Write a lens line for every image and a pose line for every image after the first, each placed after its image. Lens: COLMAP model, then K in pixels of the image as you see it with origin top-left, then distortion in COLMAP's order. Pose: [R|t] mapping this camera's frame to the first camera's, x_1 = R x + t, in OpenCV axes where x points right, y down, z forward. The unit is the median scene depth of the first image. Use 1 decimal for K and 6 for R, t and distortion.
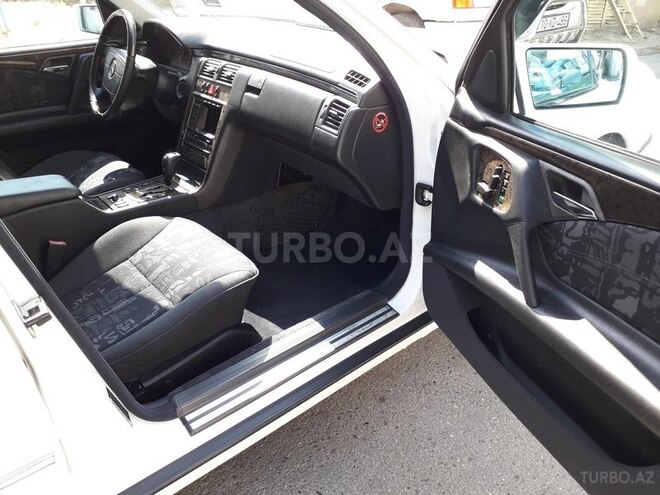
lens RADIAL K [[535.0, 0, 330.0], [0, 535.0, 247.5], [0, 0, 1]] dist [0.000886, -0.005308]
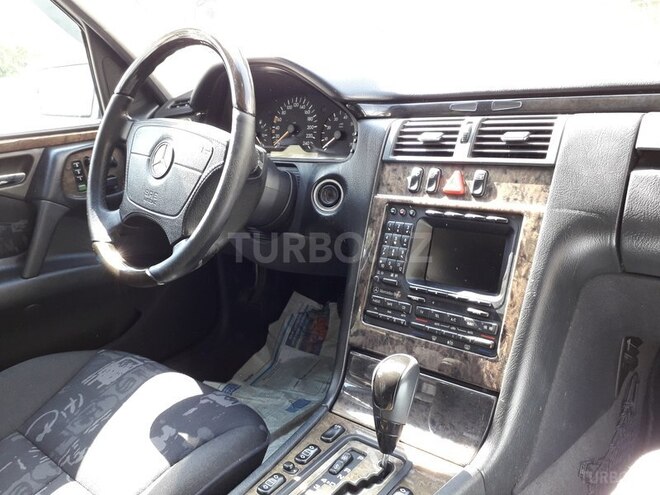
lens RADIAL K [[535.0, 0, 330.0], [0, 535.0, 247.5], [0, 0, 1]] dist [0.000886, -0.005308]
pose [[0.978966, -0.093283, 0.181447, -0.349874], [0.132246, 0.967354, -0.216187, -0.155984], [-0.155357, 0.235635, 0.959344, 0.578103]]
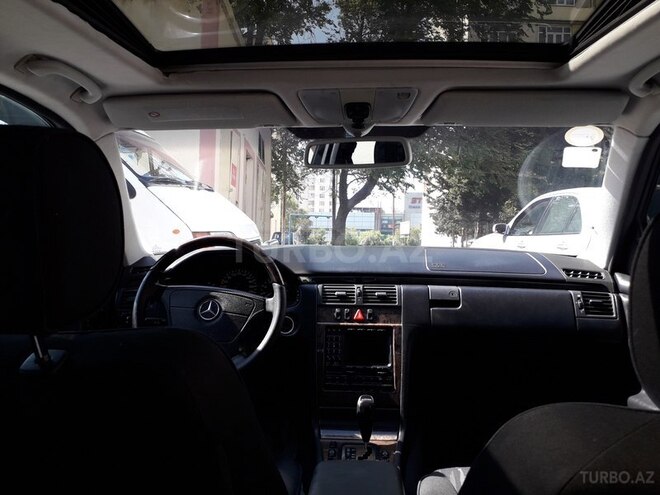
lens RADIAL K [[535.0, 0, 330.0], [0, 535.0, 247.5], [0, 0, 1]] dist [0.000886, -0.005308]
pose [[0.657766, 0.011863, 0.753129, -0.803124], [0.342191, 0.886030, -0.312818, -0.124960], [-0.671006, 0.463475, 0.578741, 0.439197]]
